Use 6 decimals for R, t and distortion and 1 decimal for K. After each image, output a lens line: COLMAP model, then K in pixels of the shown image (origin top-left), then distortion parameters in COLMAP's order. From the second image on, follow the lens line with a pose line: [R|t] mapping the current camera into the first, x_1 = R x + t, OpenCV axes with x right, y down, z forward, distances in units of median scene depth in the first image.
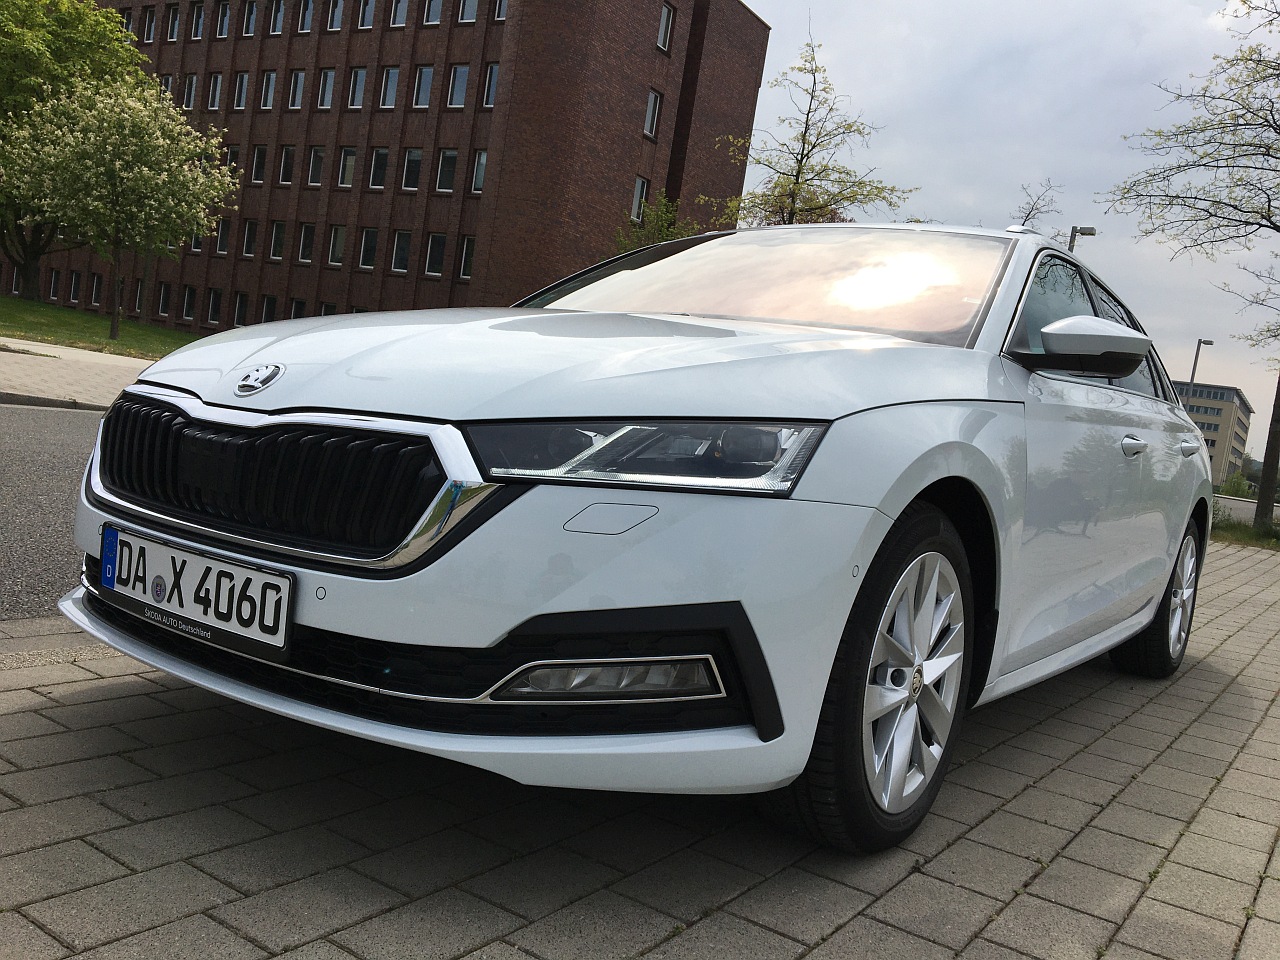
lens RADIAL K [[1084.1, 0, 630.0], [0, 1084.1, 473.8], [0, 0, 1]] dist [0.091197, -0.146638]
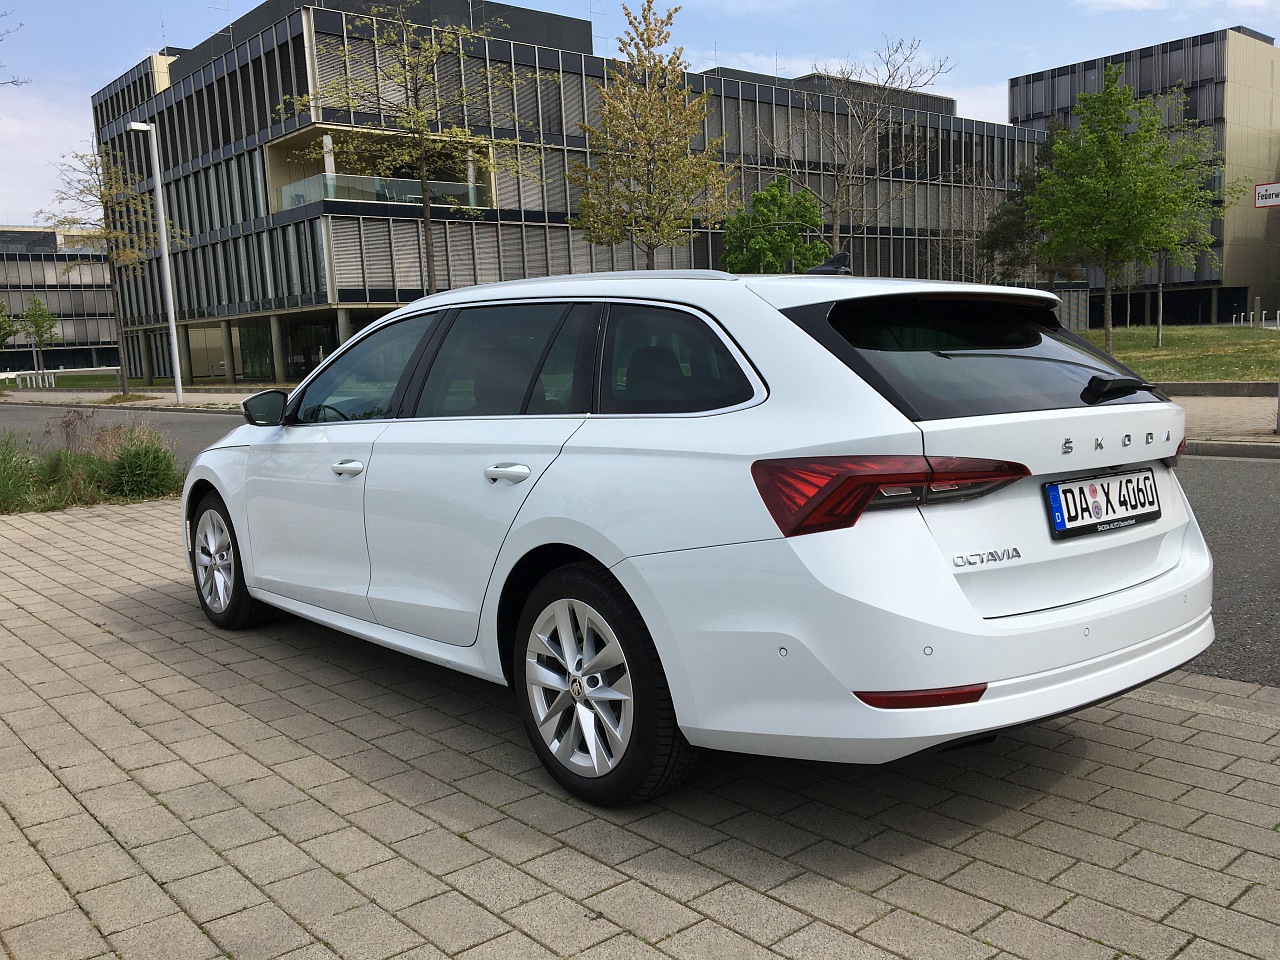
lens RADIAL K [[1084.1, 0, 630.0], [0, 1084.1, 473.8], [0, 0, 1]] dist [0.091197, -0.146638]
pose [[-0.243732, -0.016239, -0.969707, 1.171688], [-0.052268, 0.998627, -0.003586, -0.022771], [0.968433, 0.049811, -0.244246, 1.202100]]
